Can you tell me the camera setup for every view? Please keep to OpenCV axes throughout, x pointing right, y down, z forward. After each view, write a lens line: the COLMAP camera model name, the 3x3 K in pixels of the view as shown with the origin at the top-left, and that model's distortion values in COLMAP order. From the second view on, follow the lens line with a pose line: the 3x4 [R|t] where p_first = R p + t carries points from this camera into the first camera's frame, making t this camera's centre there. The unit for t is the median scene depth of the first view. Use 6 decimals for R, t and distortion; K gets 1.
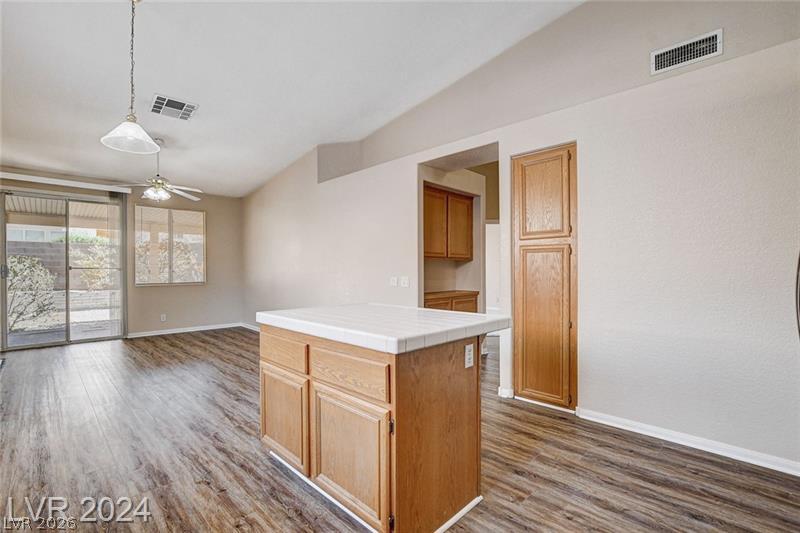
lens RADIAL K [[357.0, 0, 394.3], [0, 357.0, 273.1], [0, 0, 1]] dist [-0.023929, 0.001126]
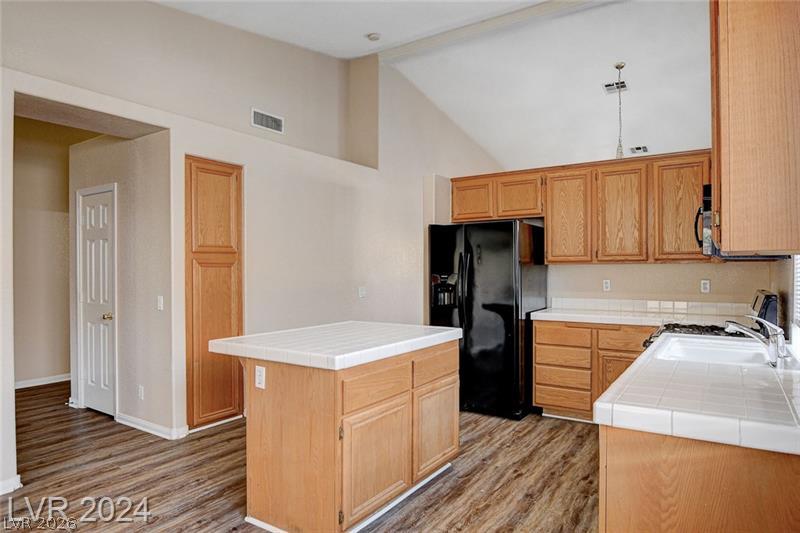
lens RADIAL K [[495.1, 0, 396.8], [0, 495.1, 268.8], [0, 0, 1]] dist [-0.024031, 0.000565]
pose [[-0.184765, 0.003130, 0.982778, -0.543677], [0.010508, 0.999944, -0.001209, -0.025121], [-0.982727, 0.010104, -0.184787, 0.416681]]
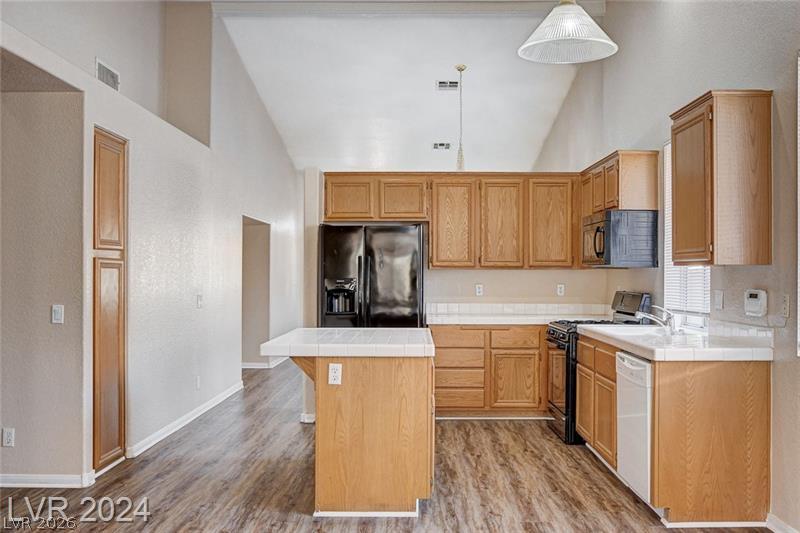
lens RADIAL K [[743.1, 0, 411.8], [0, 743.1, 271.5], [0, 0, 1]] dist [-0.044830, 0.000000]
pose [[-0.699018, 0.003584, 0.715096, -0.637169], [0.003031, 0.999993, -0.002048, -0.024749], [-0.715098, 0.000736, -0.699024, 0.894177]]
